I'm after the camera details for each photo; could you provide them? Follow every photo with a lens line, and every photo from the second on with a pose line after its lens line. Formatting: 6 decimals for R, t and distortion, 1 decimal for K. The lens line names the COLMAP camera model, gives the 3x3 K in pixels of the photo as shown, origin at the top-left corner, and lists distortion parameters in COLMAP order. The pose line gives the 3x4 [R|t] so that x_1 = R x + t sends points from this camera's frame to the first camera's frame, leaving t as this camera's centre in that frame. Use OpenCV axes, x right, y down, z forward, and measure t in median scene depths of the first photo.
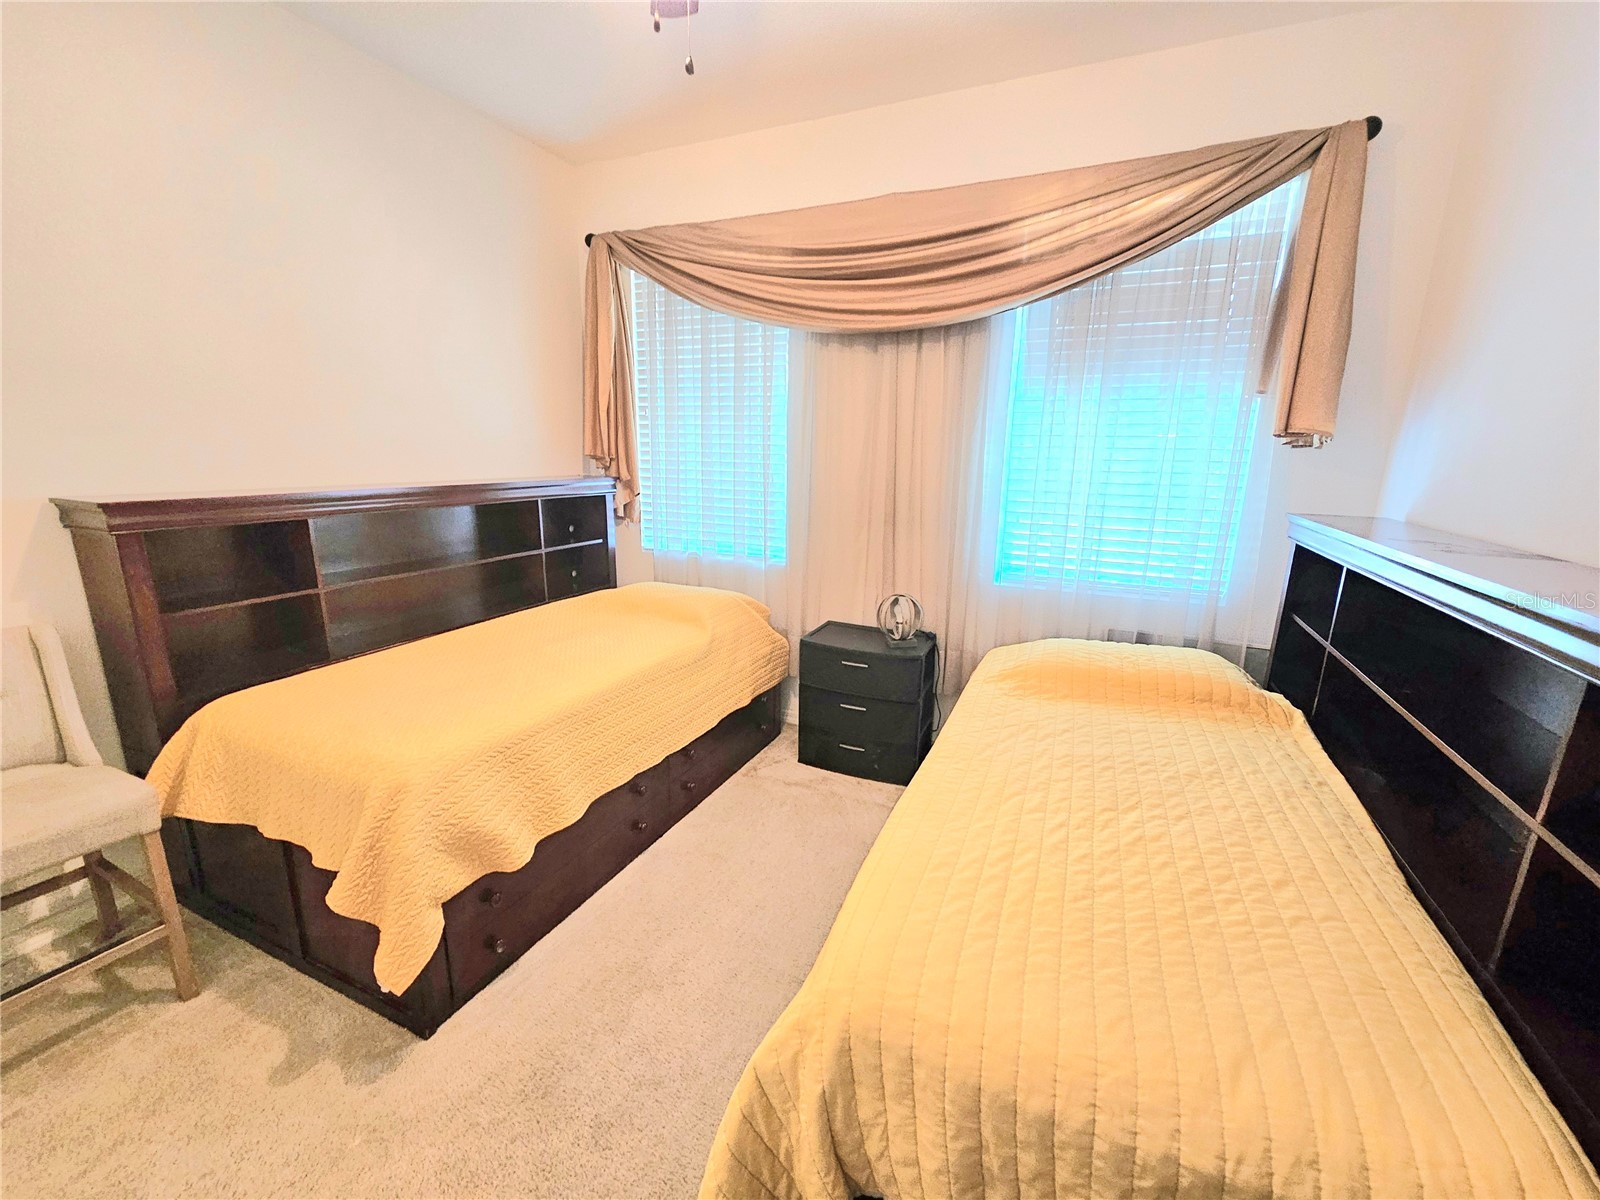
lens RADIAL K [[649.1, 0, 804.5], [0, 649.1, 600.2], [0, 0, 1]] dist [-0.000453, -0.000222]
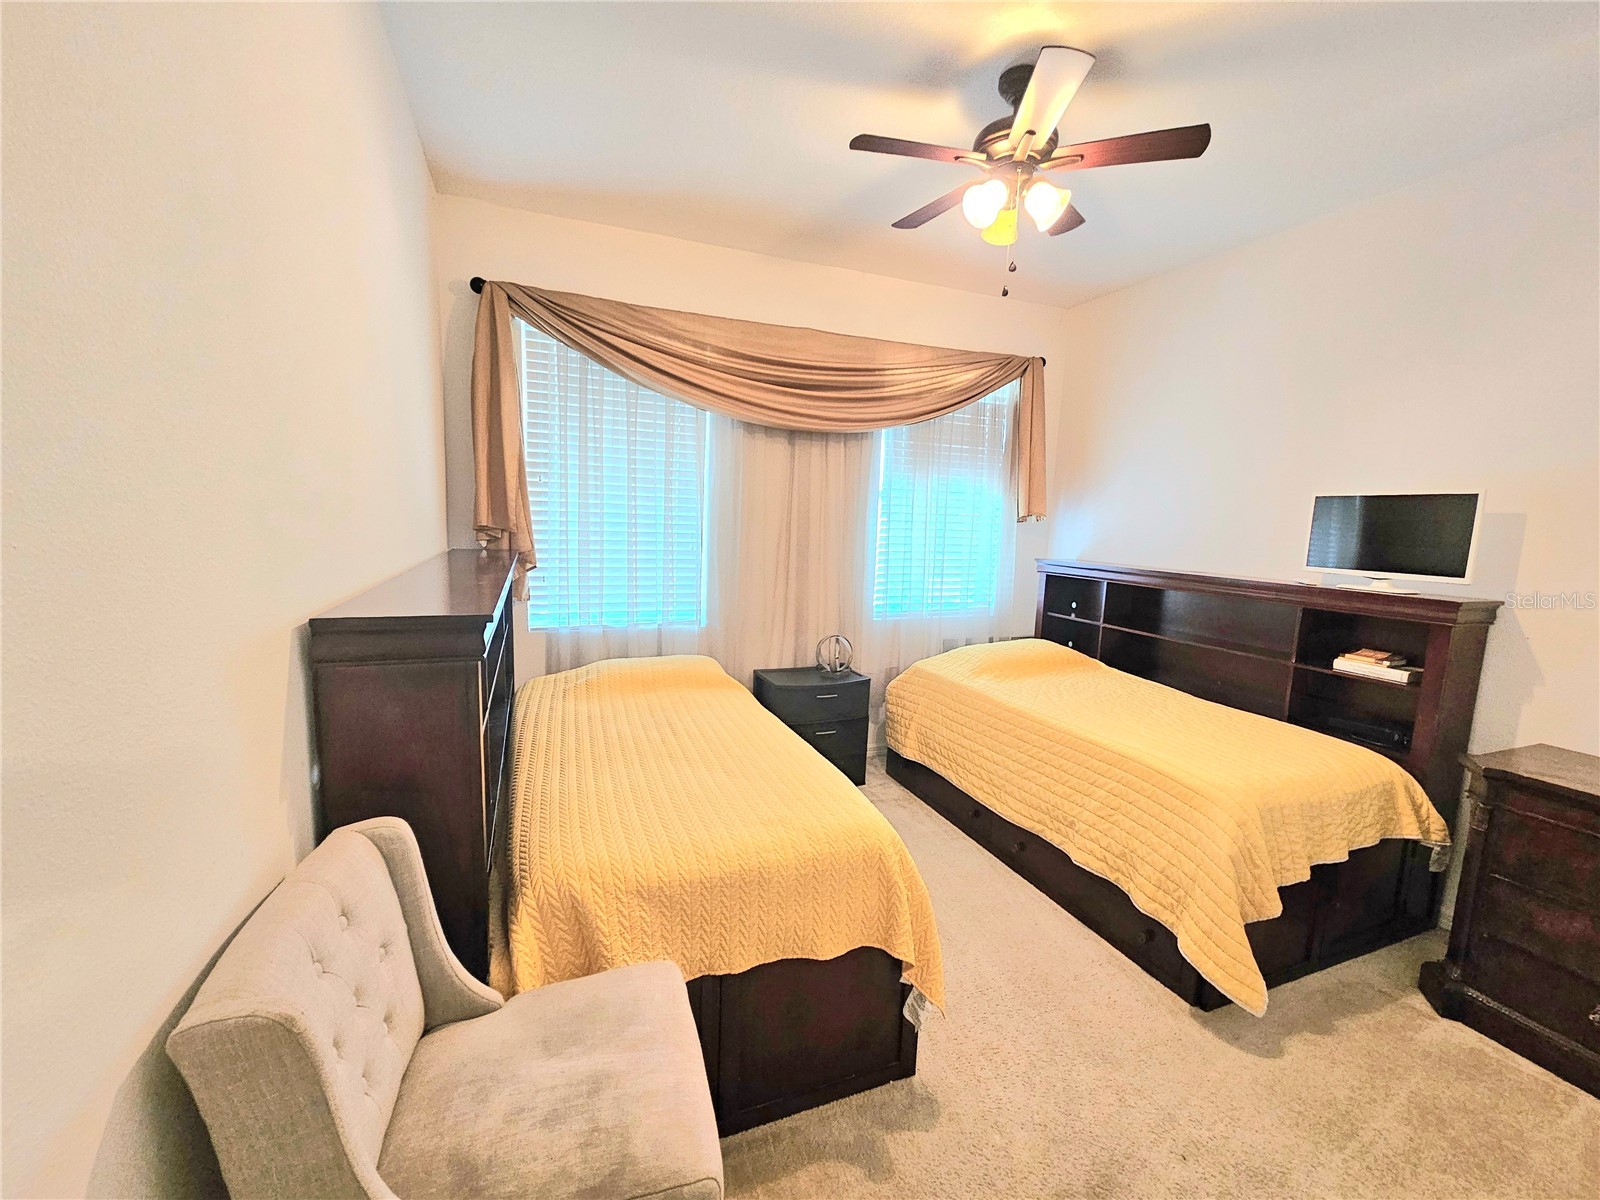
lens RADIAL K [[639.3, 0, 800.0], [0, 639.3, 600.0], [0, 0, 1]] dist [0.023469, -0.000072]
pose [[0.711517, -0.085434, 0.697456, -0.782510], [0.143846, 0.989270, -0.025567, -0.056739], [-0.687788, 0.118517, 0.716171, 0.150704]]
